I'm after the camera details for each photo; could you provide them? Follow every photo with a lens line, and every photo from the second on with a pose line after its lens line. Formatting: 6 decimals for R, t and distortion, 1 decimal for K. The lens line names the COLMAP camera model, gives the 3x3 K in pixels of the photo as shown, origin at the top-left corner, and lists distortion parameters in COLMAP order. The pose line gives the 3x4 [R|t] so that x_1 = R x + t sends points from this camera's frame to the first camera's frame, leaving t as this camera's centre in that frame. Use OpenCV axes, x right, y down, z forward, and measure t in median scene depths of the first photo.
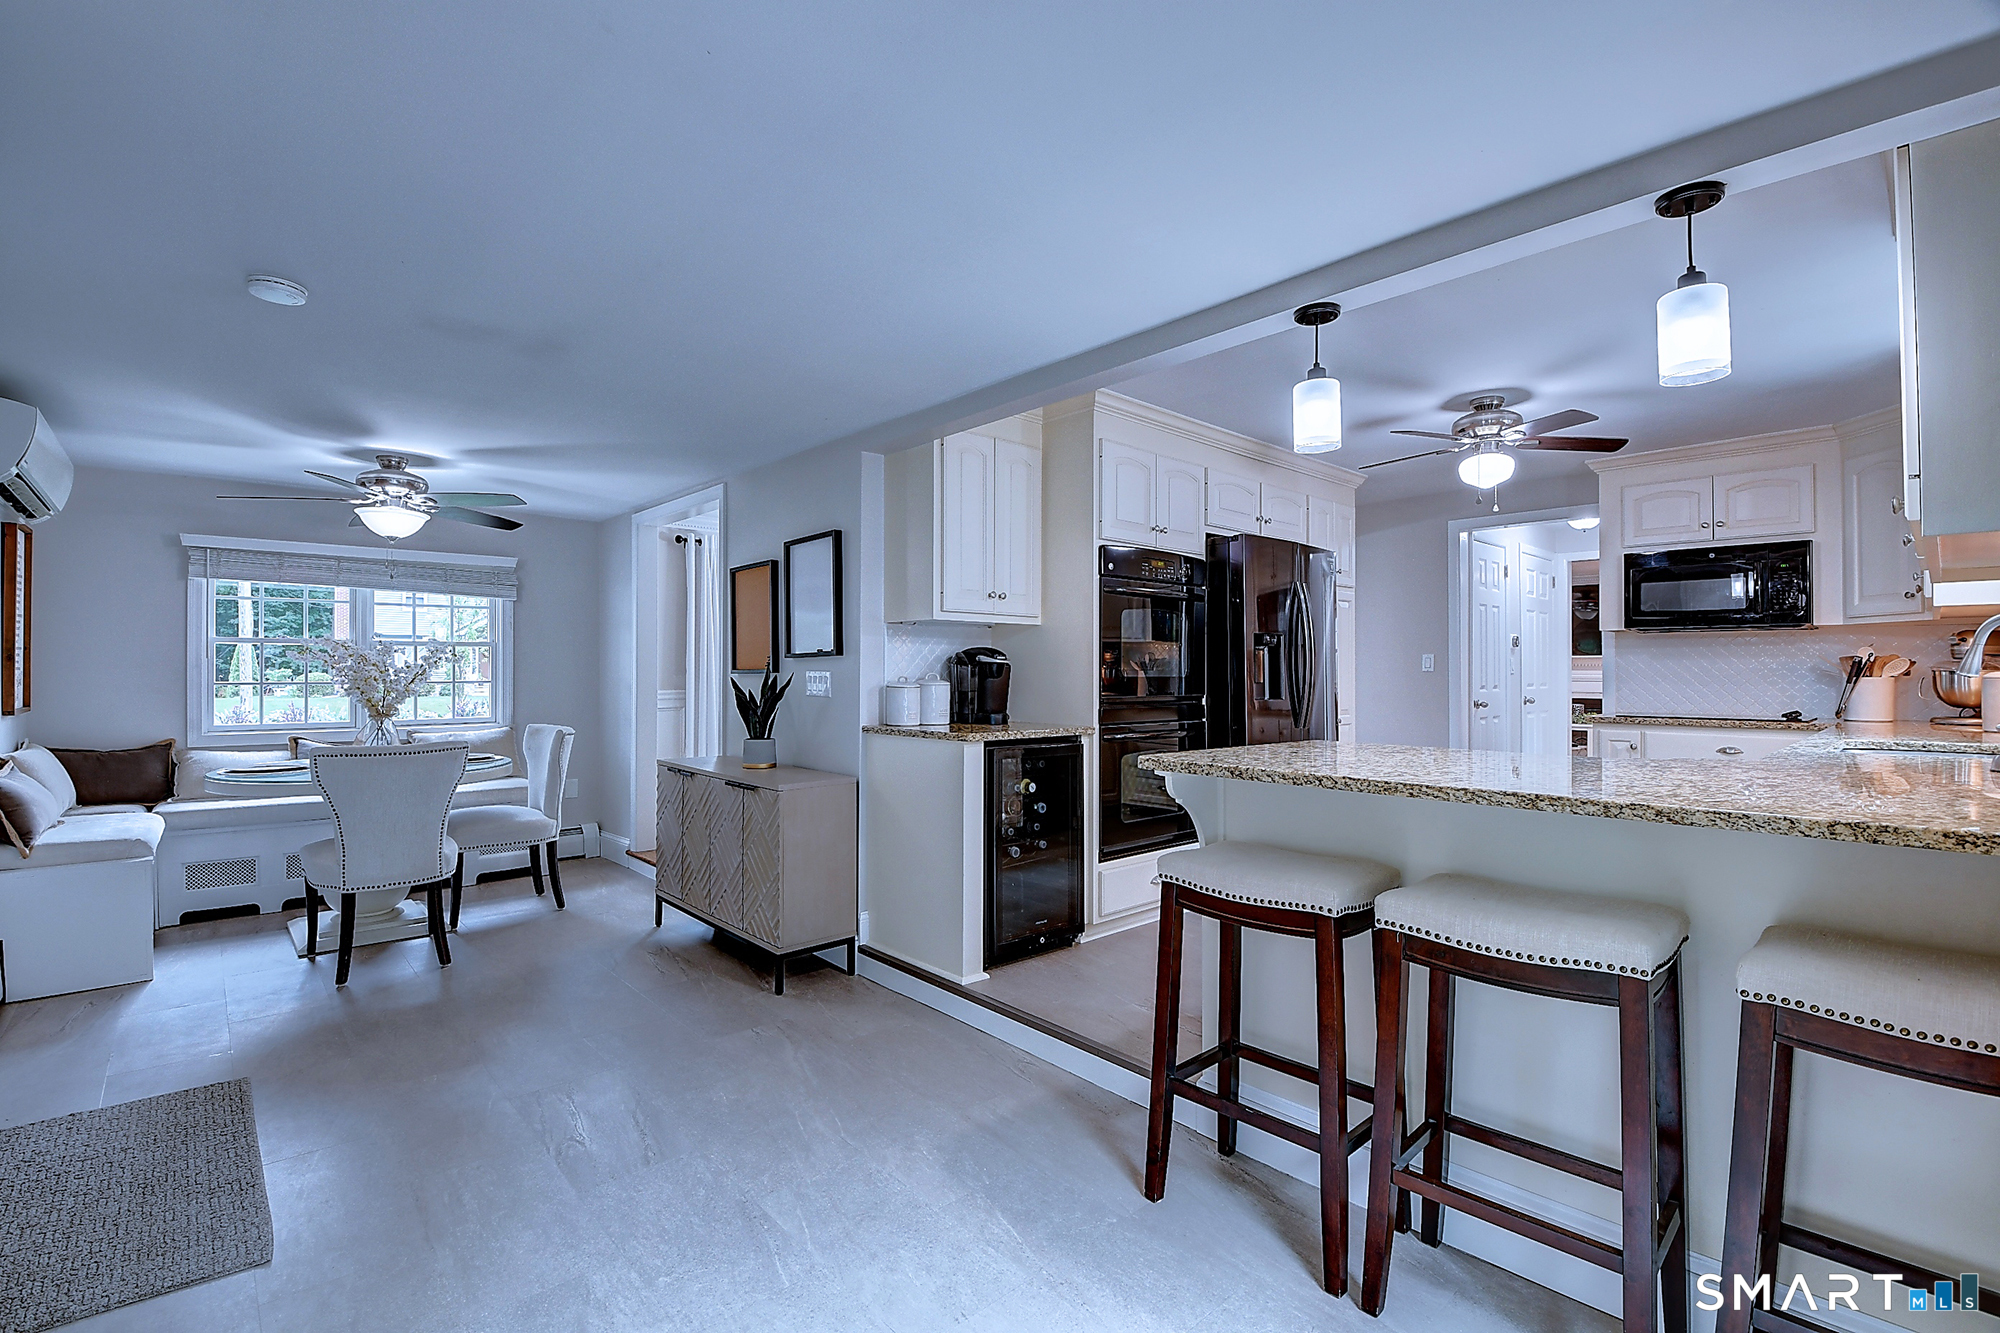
lens RADIAL K [[940.5, 0, 1000.0], [0, 940.5, 666.5], [0, 0, 1]] dist [-0.000528, -0.000143]
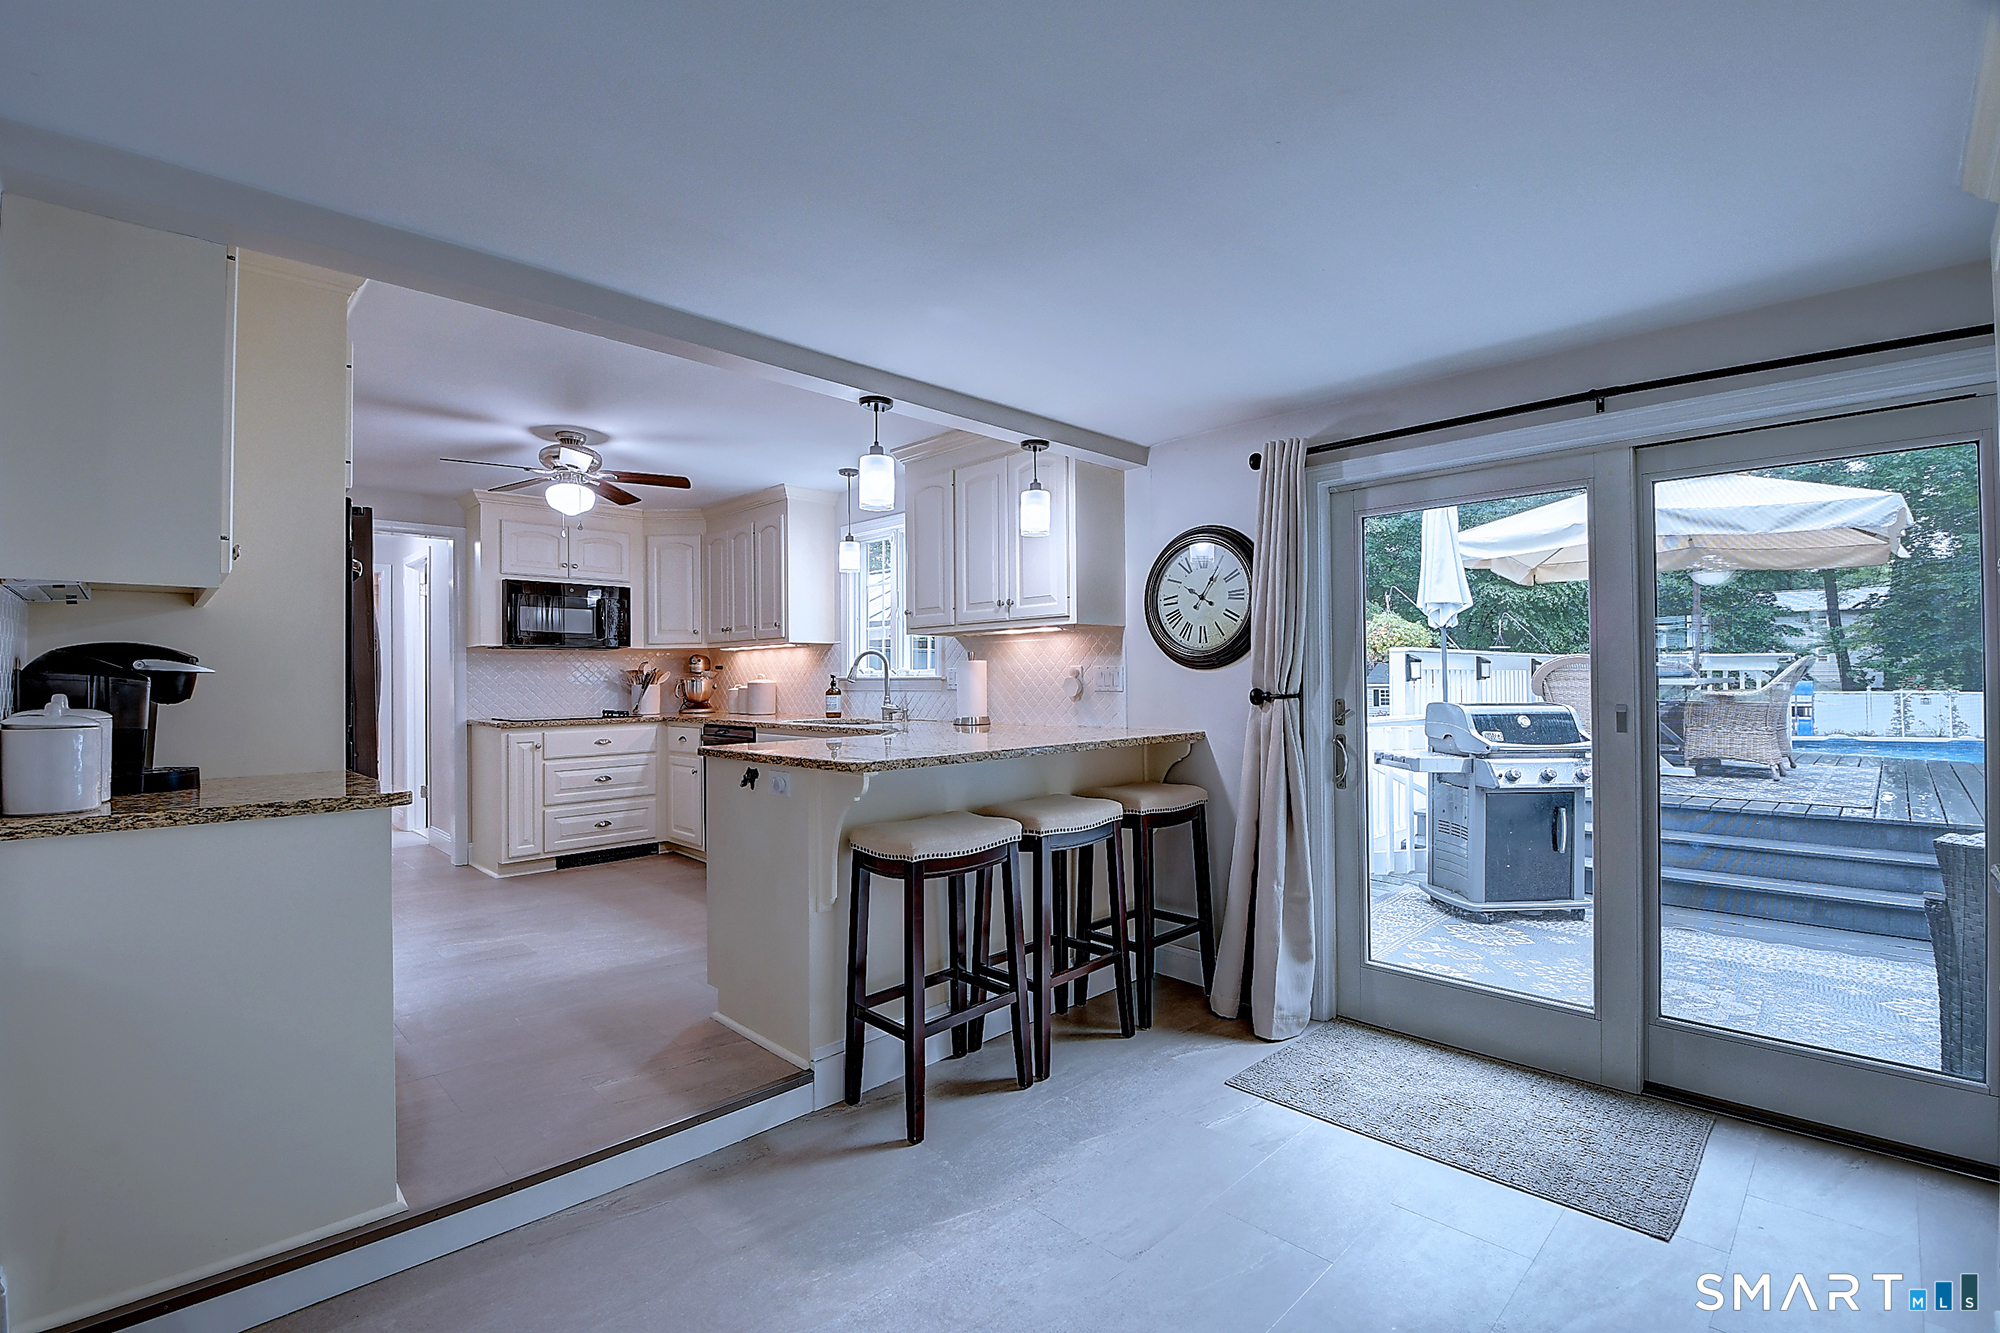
lens RADIAL K [[900.4, 0, 1000.0], [0, 900.4, 666.5], [0, 0, 1]] dist [-0.001592, -0.000507]
pose [[-0.079011, 0.011282, 0.996810, -0.573397], [0.000489, 0.999936, -0.011279, -0.001640], [-0.996874, -0.000404, -0.079011, 0.595038]]
